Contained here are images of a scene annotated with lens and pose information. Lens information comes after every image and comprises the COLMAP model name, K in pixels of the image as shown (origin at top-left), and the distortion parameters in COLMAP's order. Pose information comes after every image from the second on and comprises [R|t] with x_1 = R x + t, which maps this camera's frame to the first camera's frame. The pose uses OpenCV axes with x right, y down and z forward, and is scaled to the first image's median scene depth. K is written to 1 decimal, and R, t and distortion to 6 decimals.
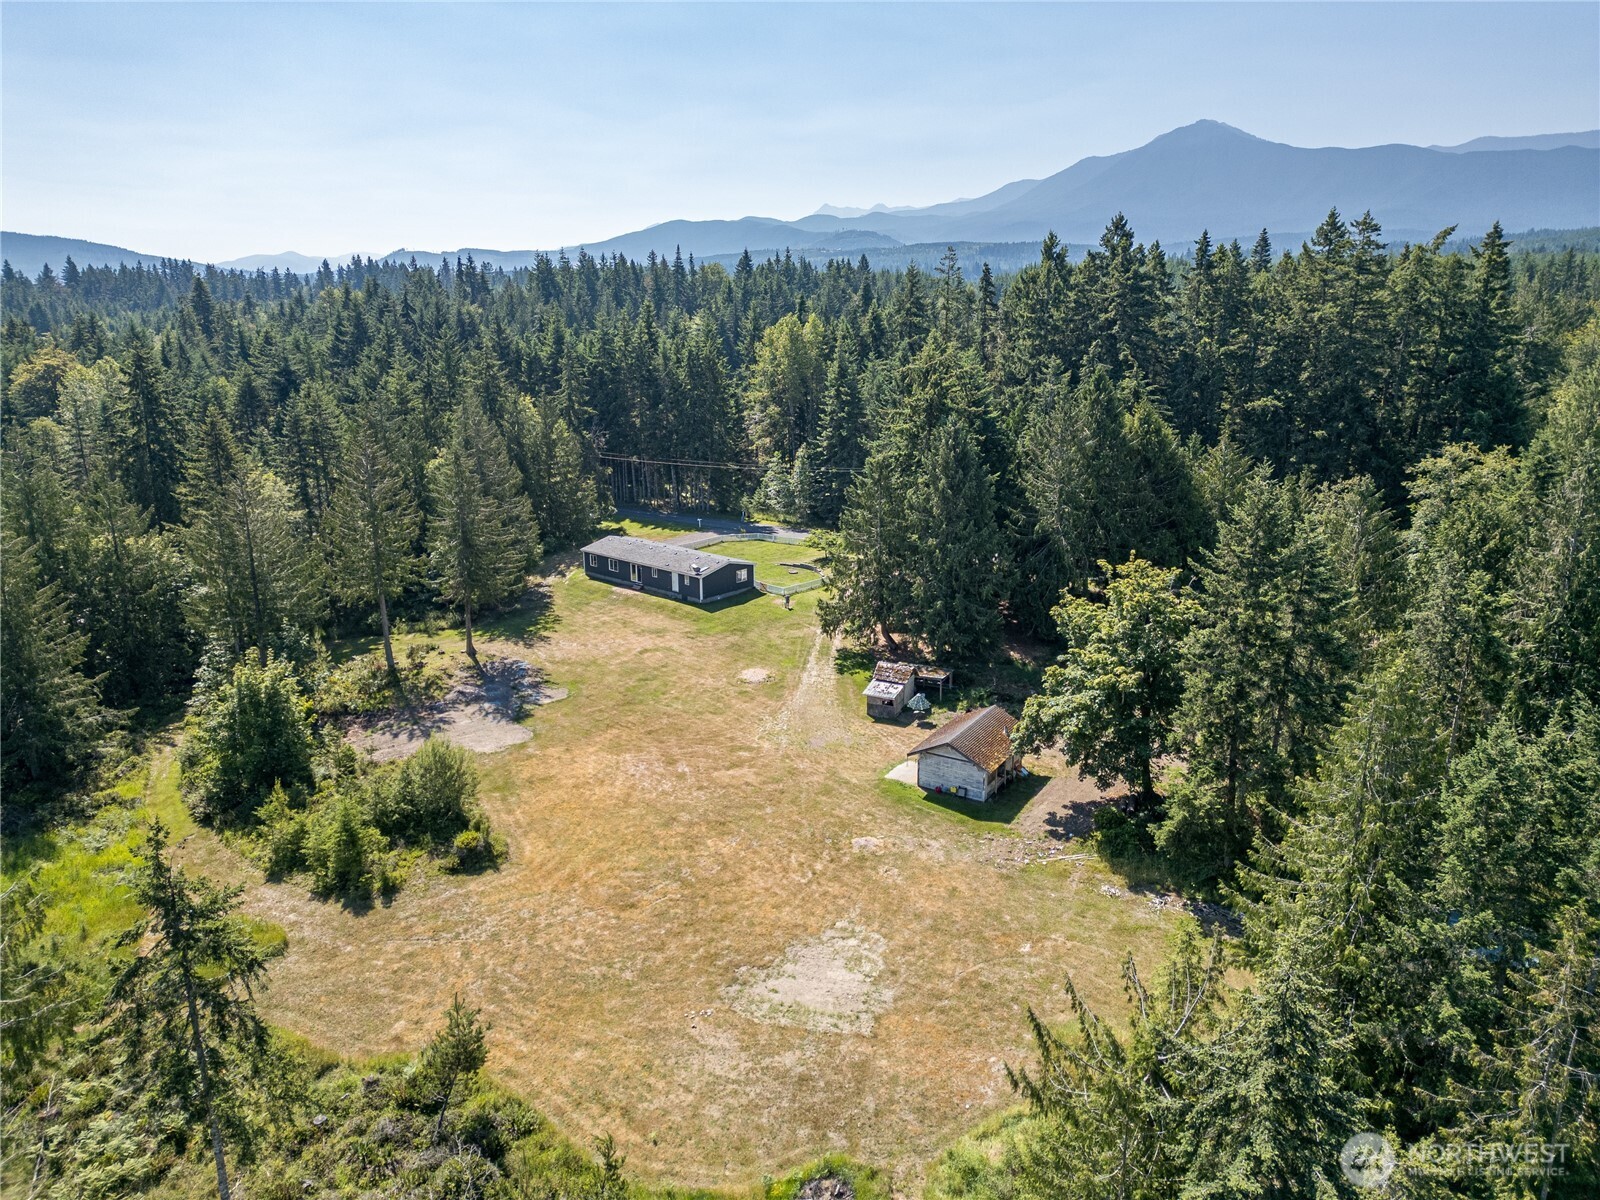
lens RADIAL K [[1121.7, 0, 803.8], [0, 1121.7, 599.8], [0, 0, 1]] dist [0.033346, -0.034462]
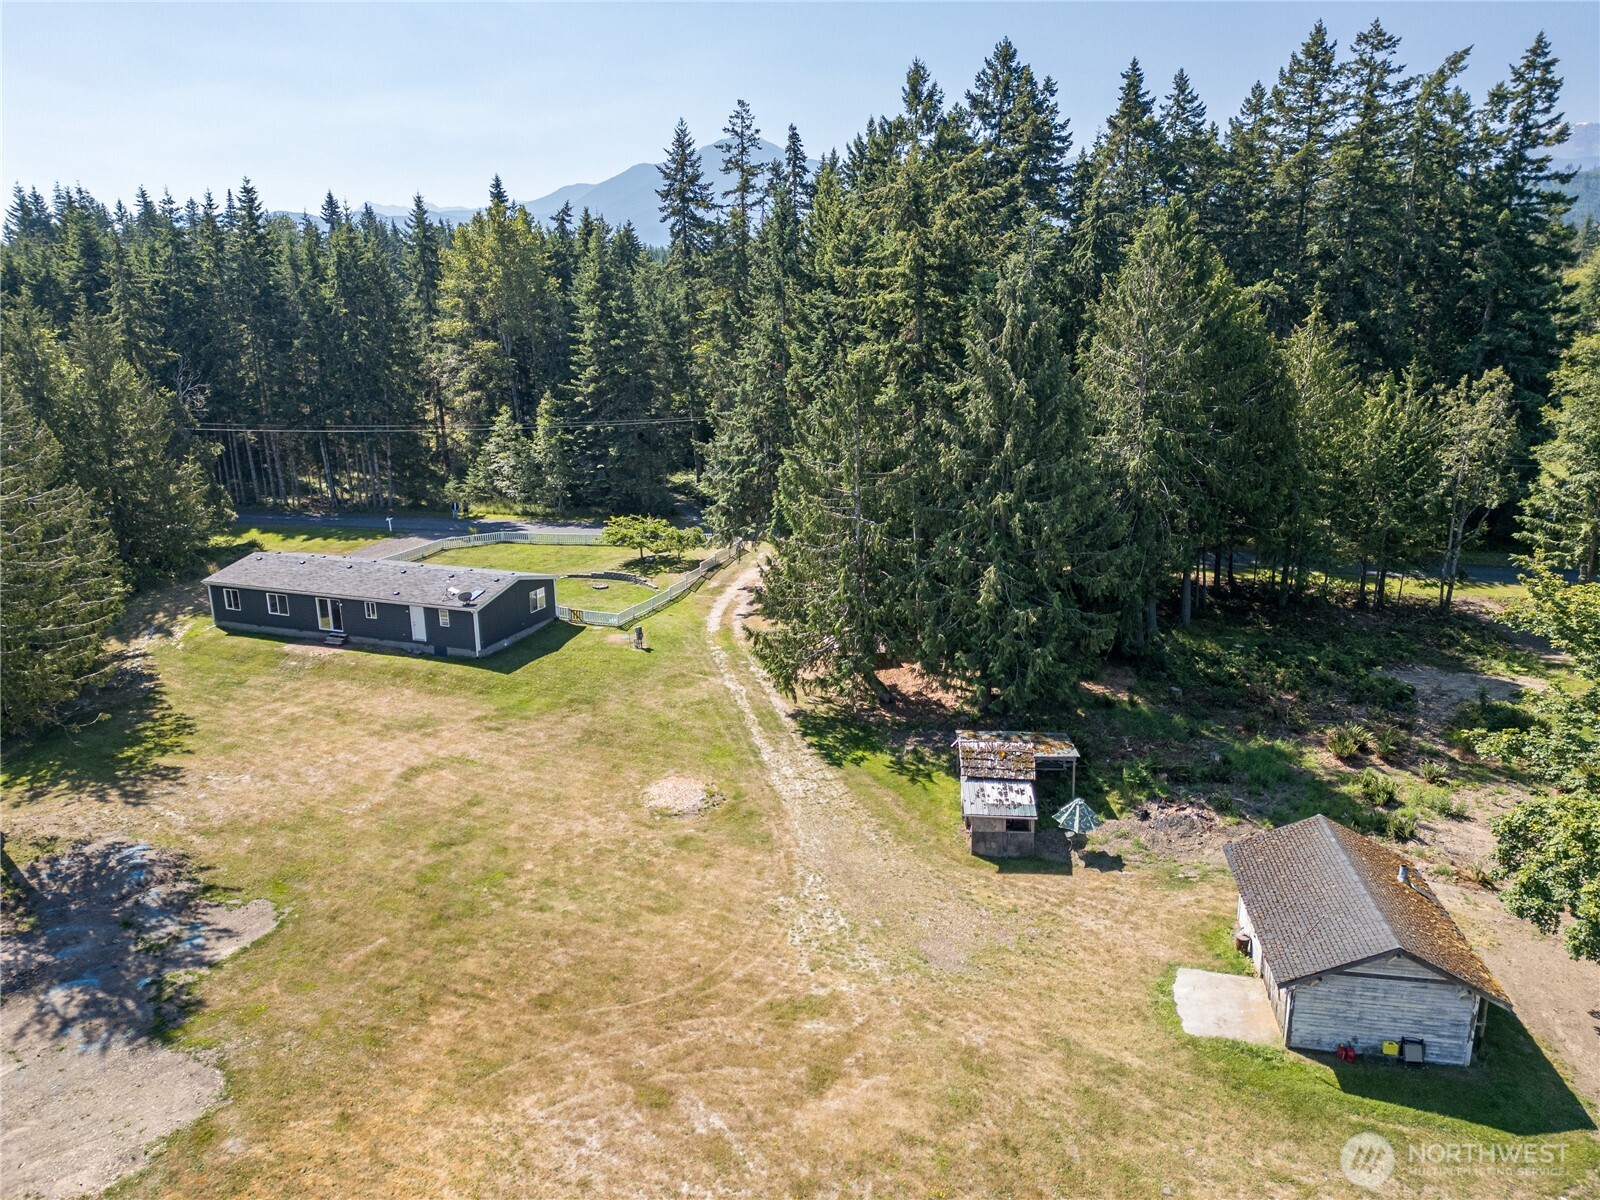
lens RADIAL K [[1121.7, 0, 805.4], [0, 1121.7, 597.6], [0, 0, 1]] dist [0.033346, -0.034462]
pose [[0.931724, -0.097036, 0.349964, -0.125994], [0.098616, 0.995036, 0.013350, -0.016769], [-0.349523, 0.022074, 0.936668, 0.414019]]
